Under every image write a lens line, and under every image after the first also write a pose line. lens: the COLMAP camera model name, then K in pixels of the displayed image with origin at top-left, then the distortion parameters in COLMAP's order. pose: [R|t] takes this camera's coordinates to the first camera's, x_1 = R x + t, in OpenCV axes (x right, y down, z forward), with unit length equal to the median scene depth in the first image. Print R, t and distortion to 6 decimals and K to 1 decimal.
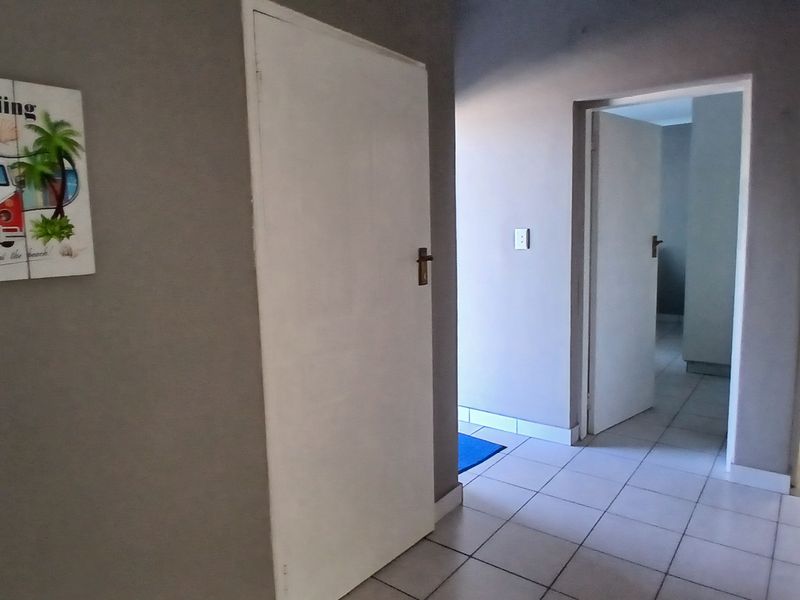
lens RADIAL K [[537.4, 0, 400.0], [0, 537.4, 300.0], [0, 0, 1]] dist [0.001725, -0.003712]
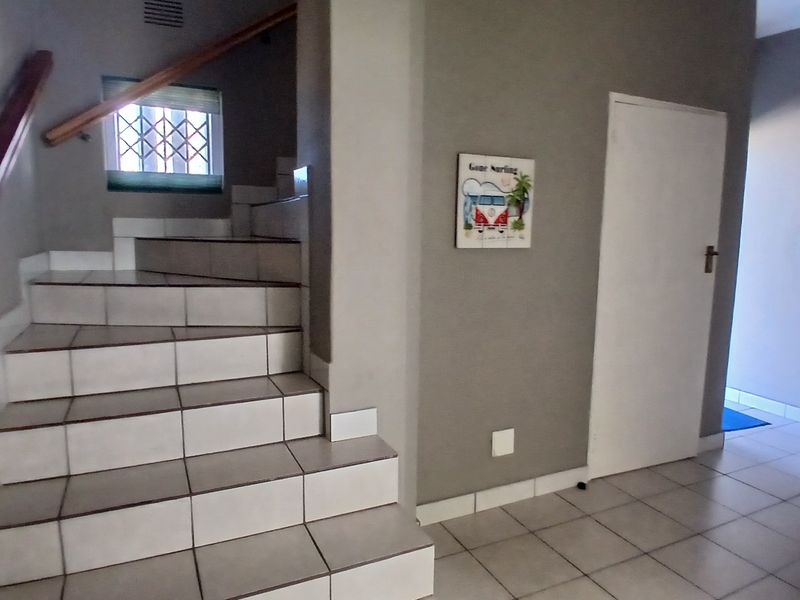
lens RADIAL K [[537.4, 0, 400.0], [0, 537.4, 300.0], [0, 0, 1]] dist [0.001725, -0.003712]
pose [[0.893503, 0.096473, -0.438571, -0.095564], [-0.093144, 0.995226, 0.029159, 0.138312], [0.439290, 0.014797, 0.898223, -1.083363]]
